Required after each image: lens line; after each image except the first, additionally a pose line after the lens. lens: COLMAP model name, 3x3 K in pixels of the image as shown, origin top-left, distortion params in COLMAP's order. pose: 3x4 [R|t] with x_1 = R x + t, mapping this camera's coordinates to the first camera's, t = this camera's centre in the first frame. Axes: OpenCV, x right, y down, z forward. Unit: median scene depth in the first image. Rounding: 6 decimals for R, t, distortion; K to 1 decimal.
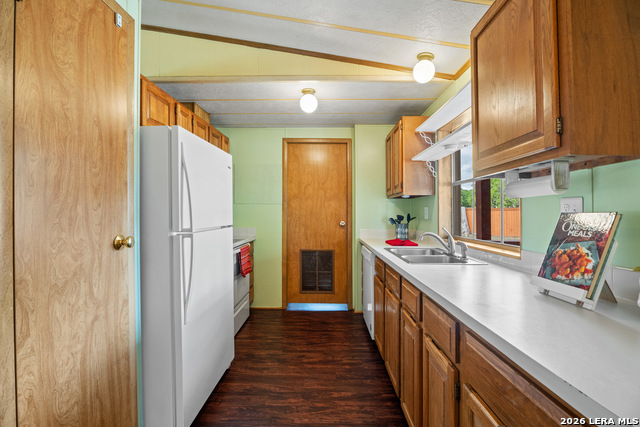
lens RADIAL K [[287.1, 0, 326.1], [0, 287.1, 199.2], [0, 0, 1]] dist [-0.010611, -0.000870]
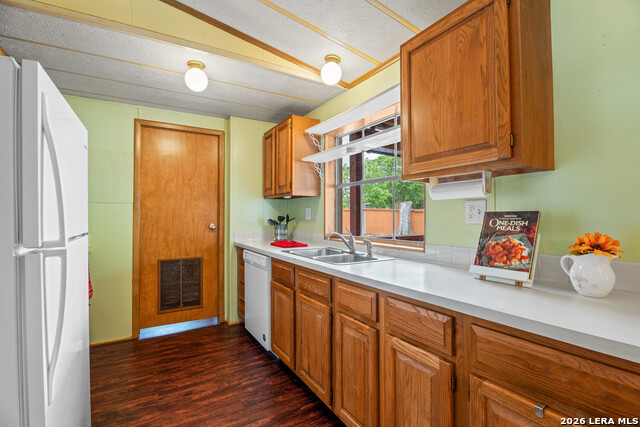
lens RADIAL K [[287.1, 0, 314.6], [0, 287.1, 201.1], [0, 0, 1]] dist [-0.010611, -0.000870]
pose [[0.861321, 0.016681, 0.507787, -0.175387], [-0.017582, 0.999841, -0.003022, 0.007087], [-0.507757, -0.006325, 0.861477, 0.123691]]
